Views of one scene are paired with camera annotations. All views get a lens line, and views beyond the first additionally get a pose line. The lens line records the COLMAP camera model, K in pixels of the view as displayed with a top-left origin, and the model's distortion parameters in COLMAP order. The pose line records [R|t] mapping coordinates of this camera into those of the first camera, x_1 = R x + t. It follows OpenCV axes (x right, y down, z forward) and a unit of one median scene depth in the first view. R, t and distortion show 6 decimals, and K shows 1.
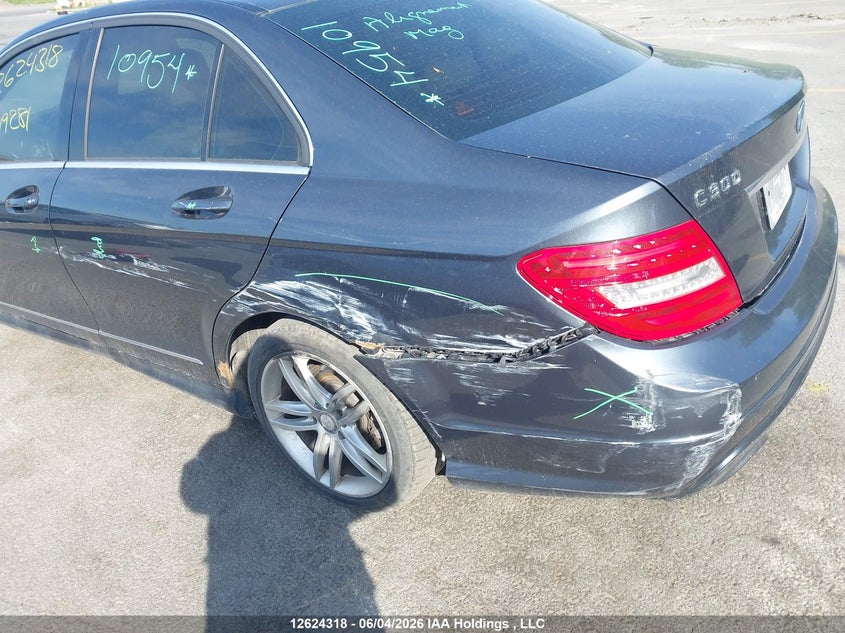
lens RADIAL K [[678.6, 0, 422.5], [0, 678.6, 316.5], [0, 0, 1]] dist [0.086125, -0.136031]
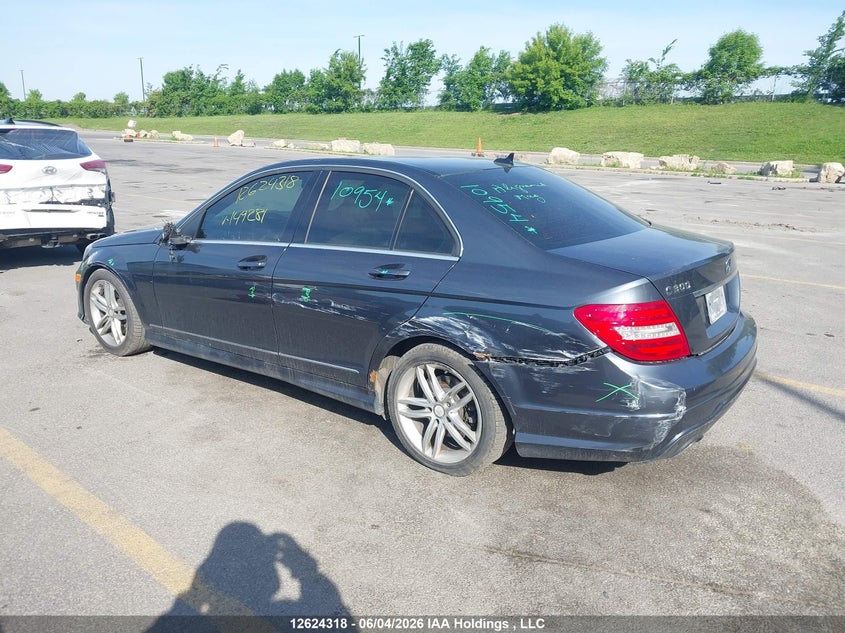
lens RADIAL K [[696.7, 0, 422.5], [0, 696.7, 316.5], [0, 0, 1]] dist [0.143334, -0.408244]
pose [[0.991797, 0.127758, -0.004023, -0.238257], [-0.125418, 0.966591, -0.223544, 0.372425], [-0.024671, 0.222215, 0.974686, -0.799873]]
